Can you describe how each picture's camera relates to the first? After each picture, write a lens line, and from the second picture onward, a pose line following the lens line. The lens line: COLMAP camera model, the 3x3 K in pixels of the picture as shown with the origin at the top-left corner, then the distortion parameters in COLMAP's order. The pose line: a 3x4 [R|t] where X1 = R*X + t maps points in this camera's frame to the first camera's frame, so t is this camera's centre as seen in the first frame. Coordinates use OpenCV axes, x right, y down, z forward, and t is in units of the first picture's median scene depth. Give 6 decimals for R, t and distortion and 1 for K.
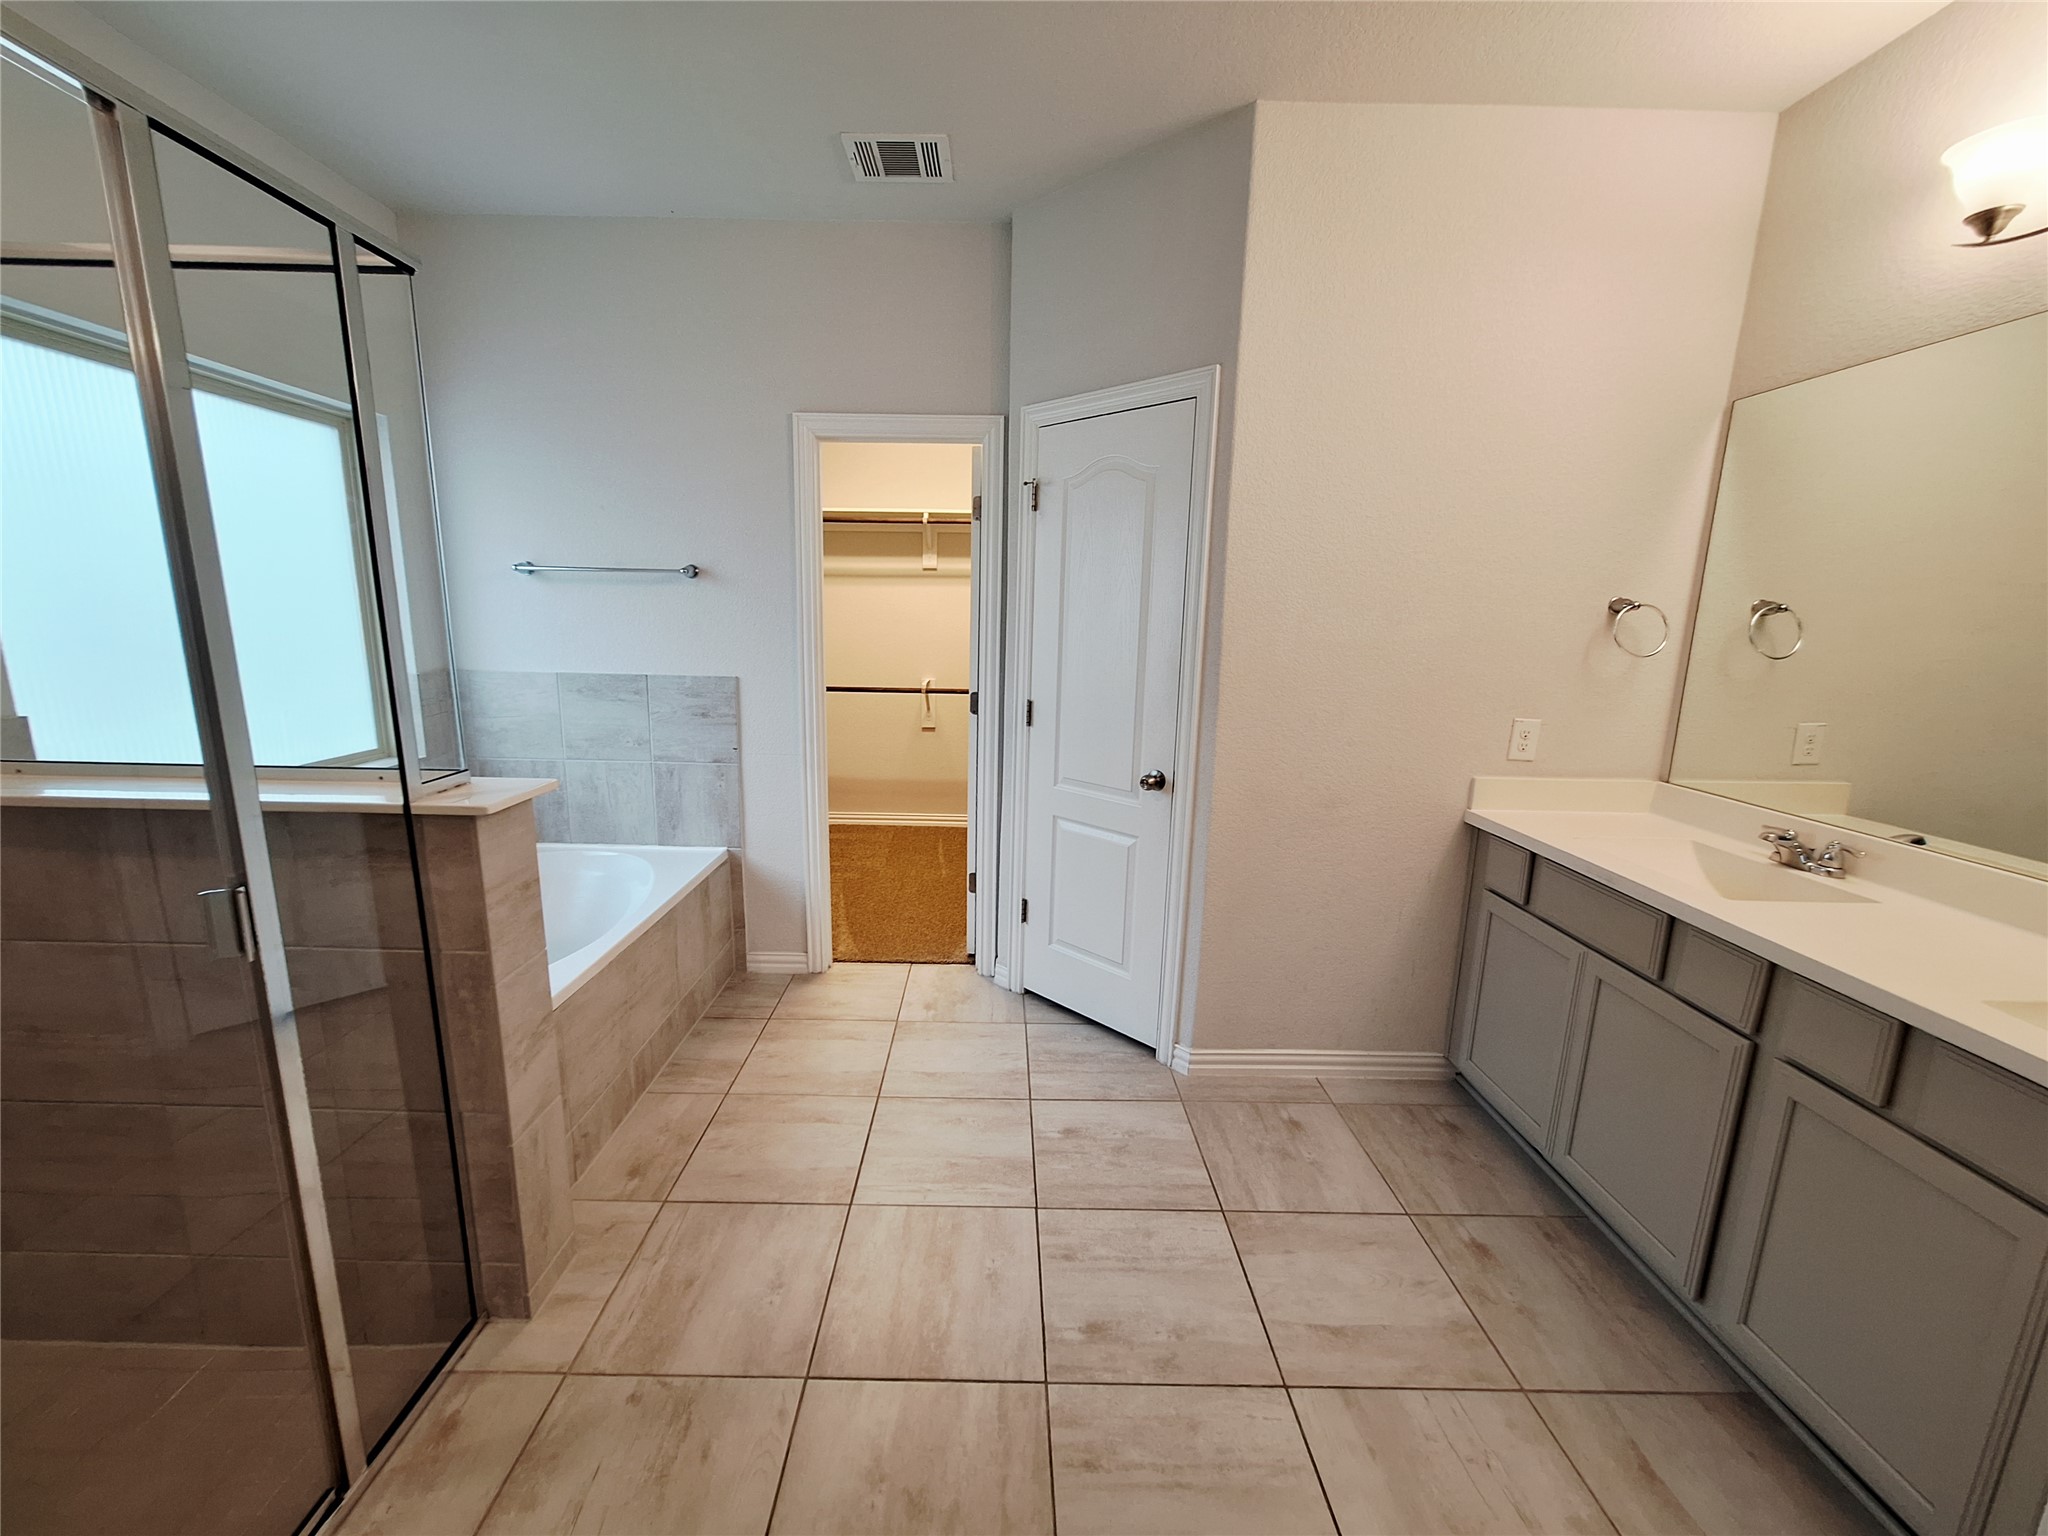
lens RADIAL K [[802.8, 0, 1005.3], [0, 802.8, 769.8], [0, 0, 1]] dist [-0.006087, 0.001417]
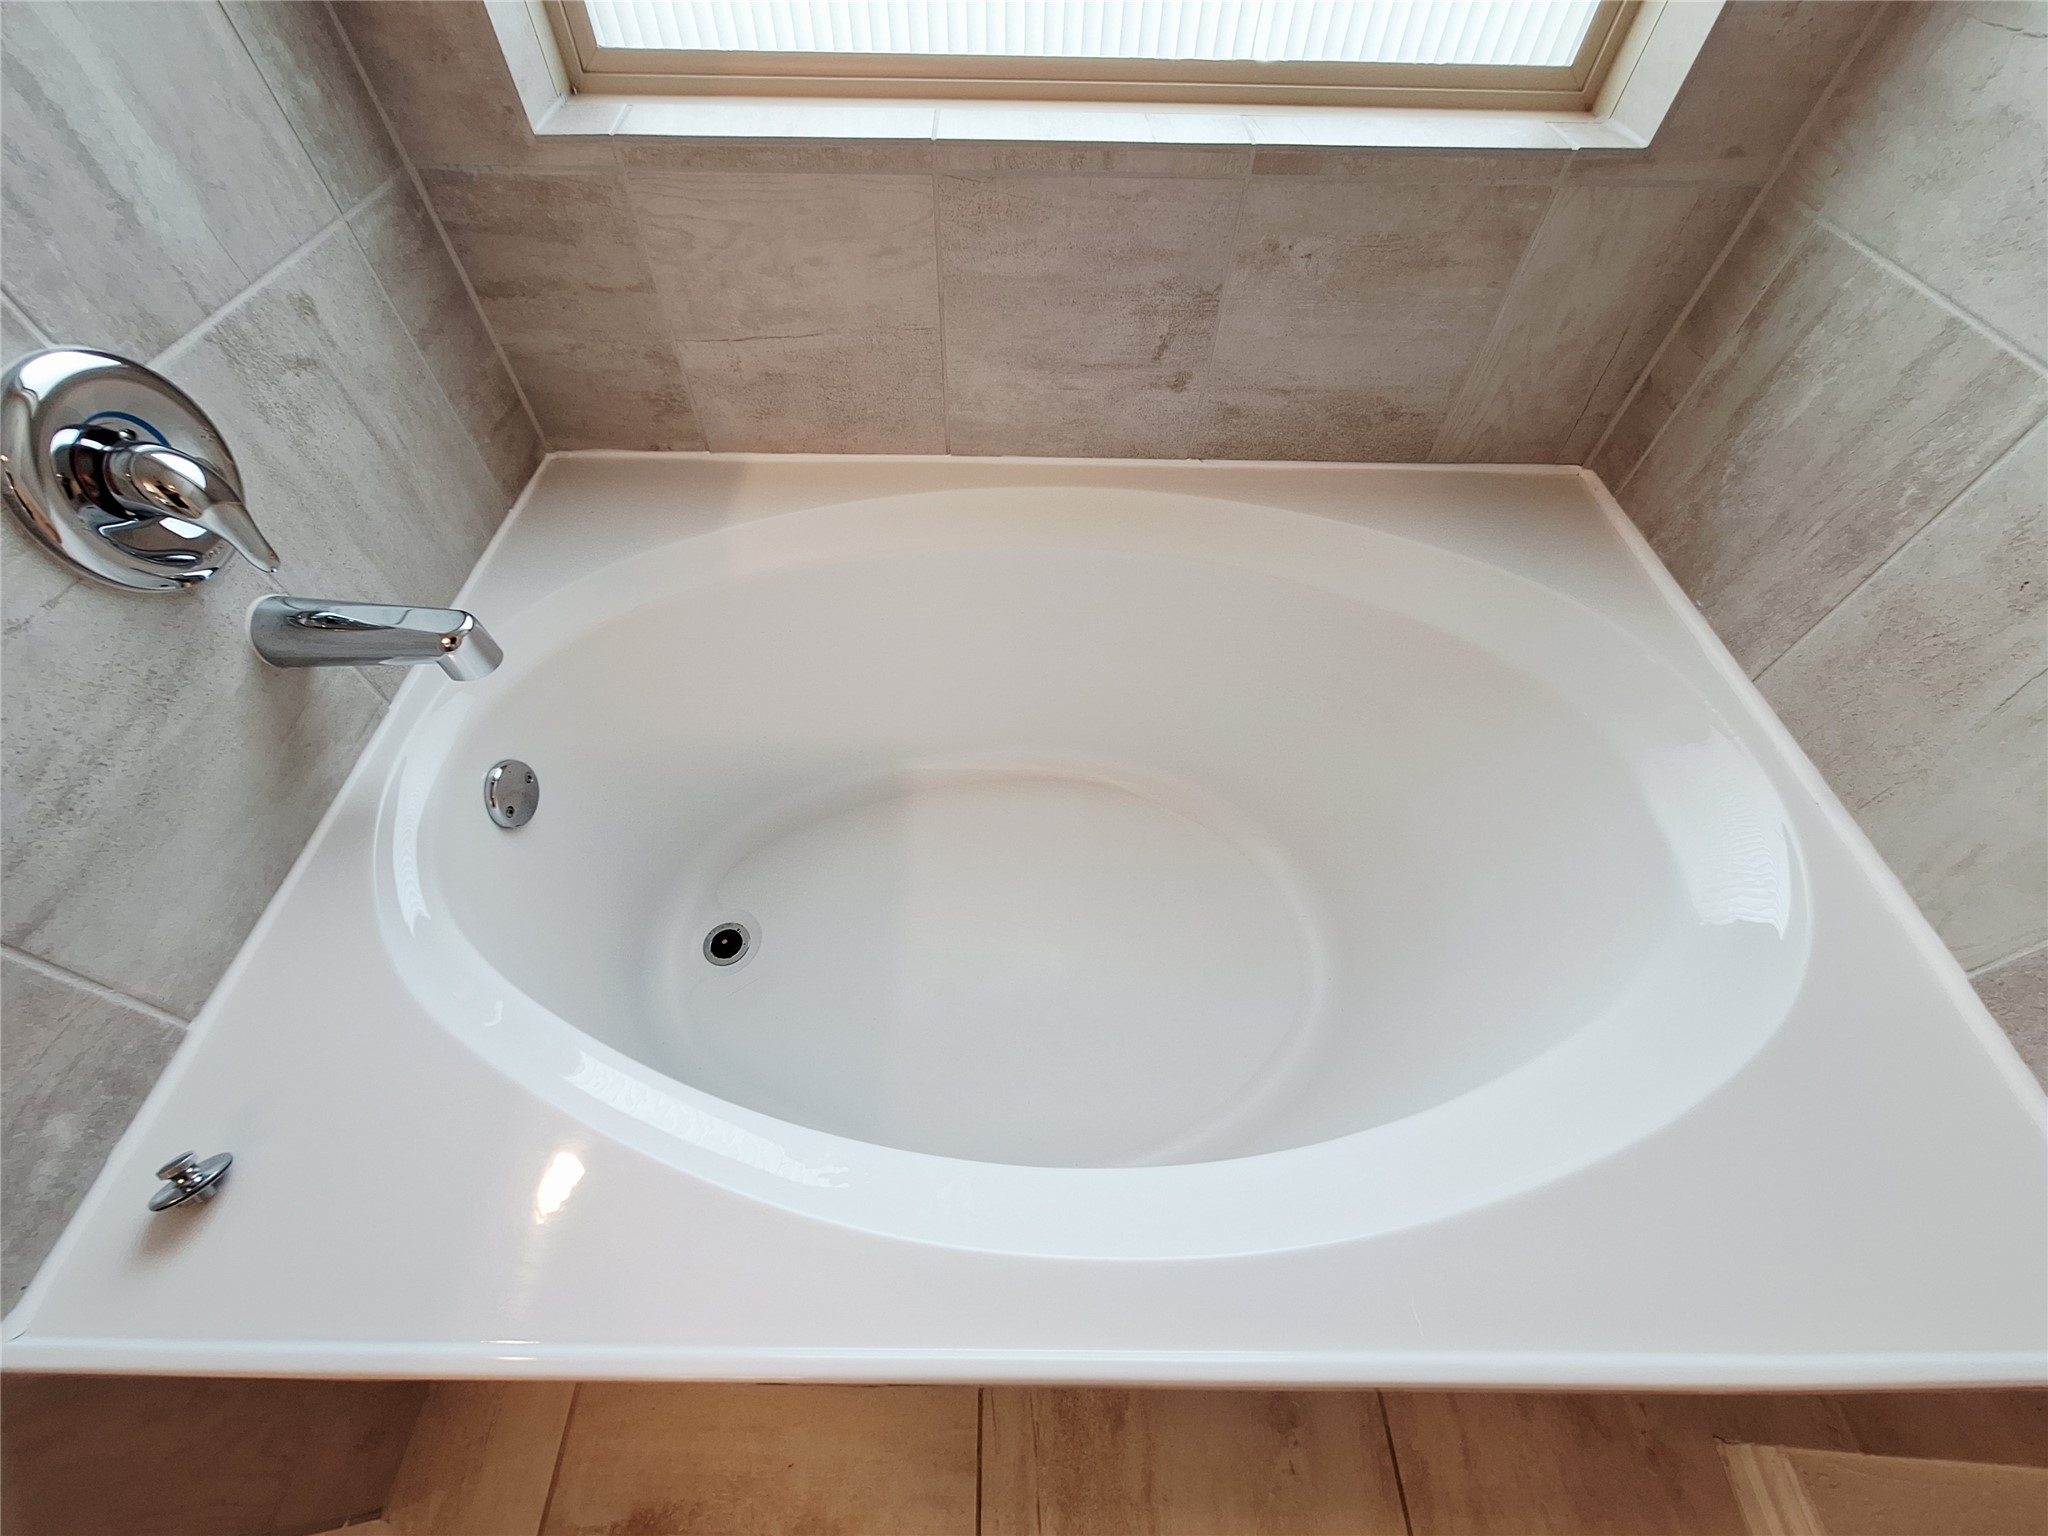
lens RADIAL K [[802.8, 0, 1005.1], [0, 802.8, 761.1], [0, 0, 1]] dist [-0.006087, 0.001417]
pose [[-0.011711, 0.788676, -0.614698, -0.414768], [-0.203223, 0.600033, 0.773732, -0.066309], [0.979062, 0.133983, 0.153250, 0.848834]]
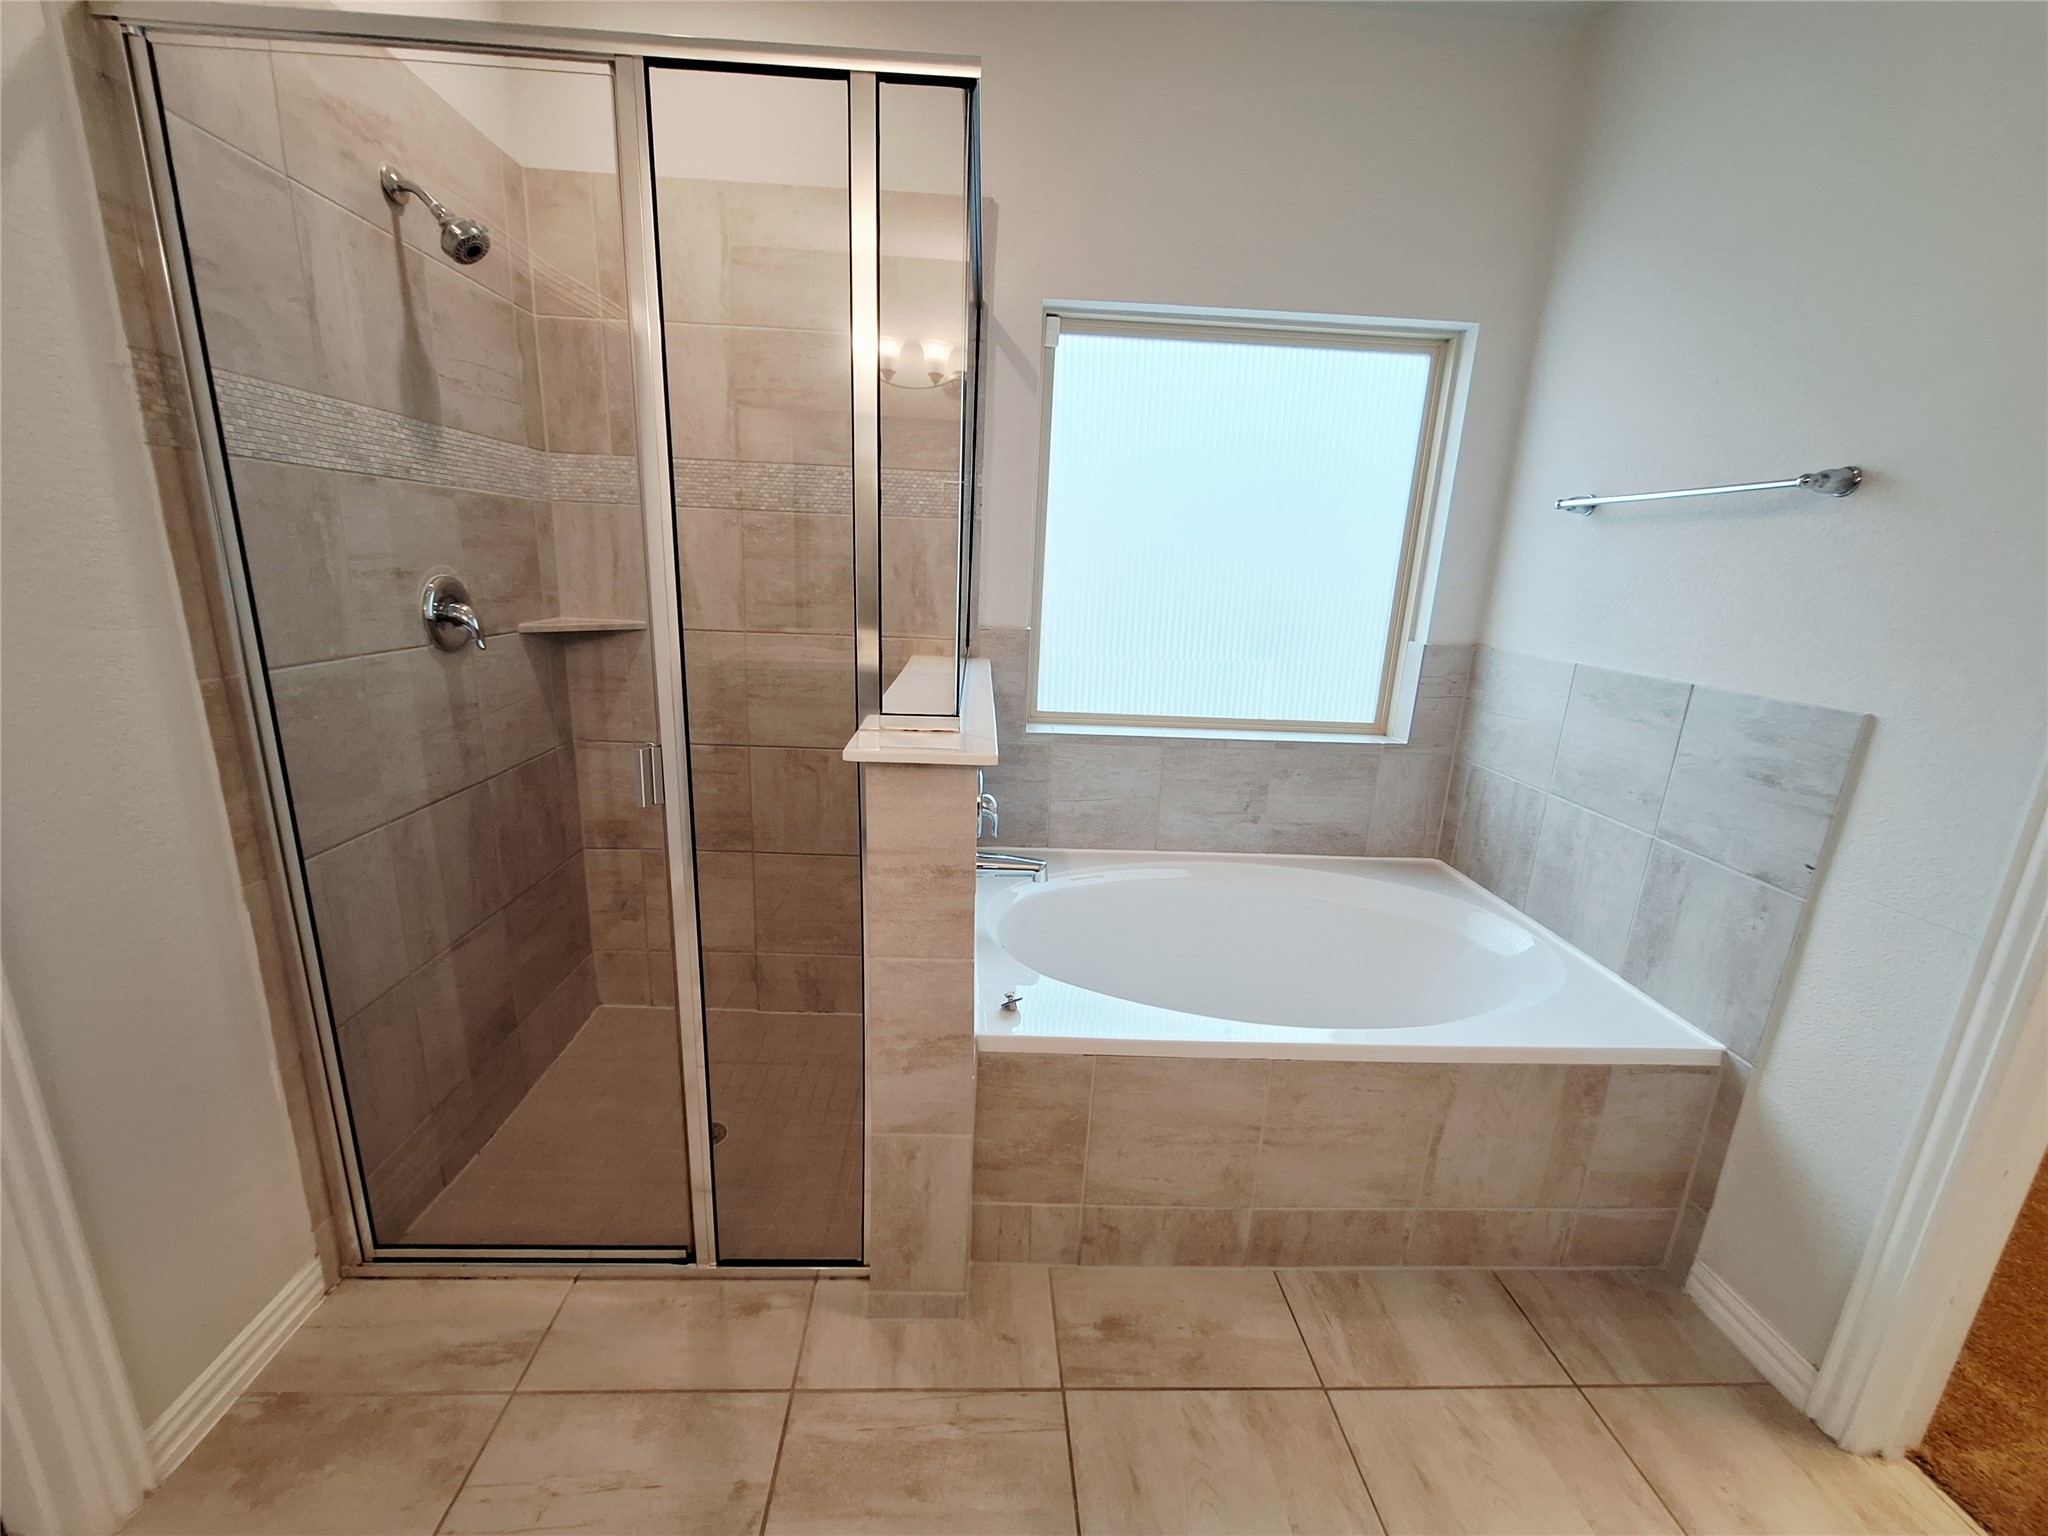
lens RADIAL K [[802.8, 0, 1008.1], [0, 802.8, 765.3], [0, 0, 1]] dist [-0.006087, 0.001417]
pose [[0.032605, 0.225710, -0.973649, 0.096800], [-0.232502, 0.949155, 0.212245, -0.085156], [0.972049, 0.219455, 0.083426, 0.589758]]
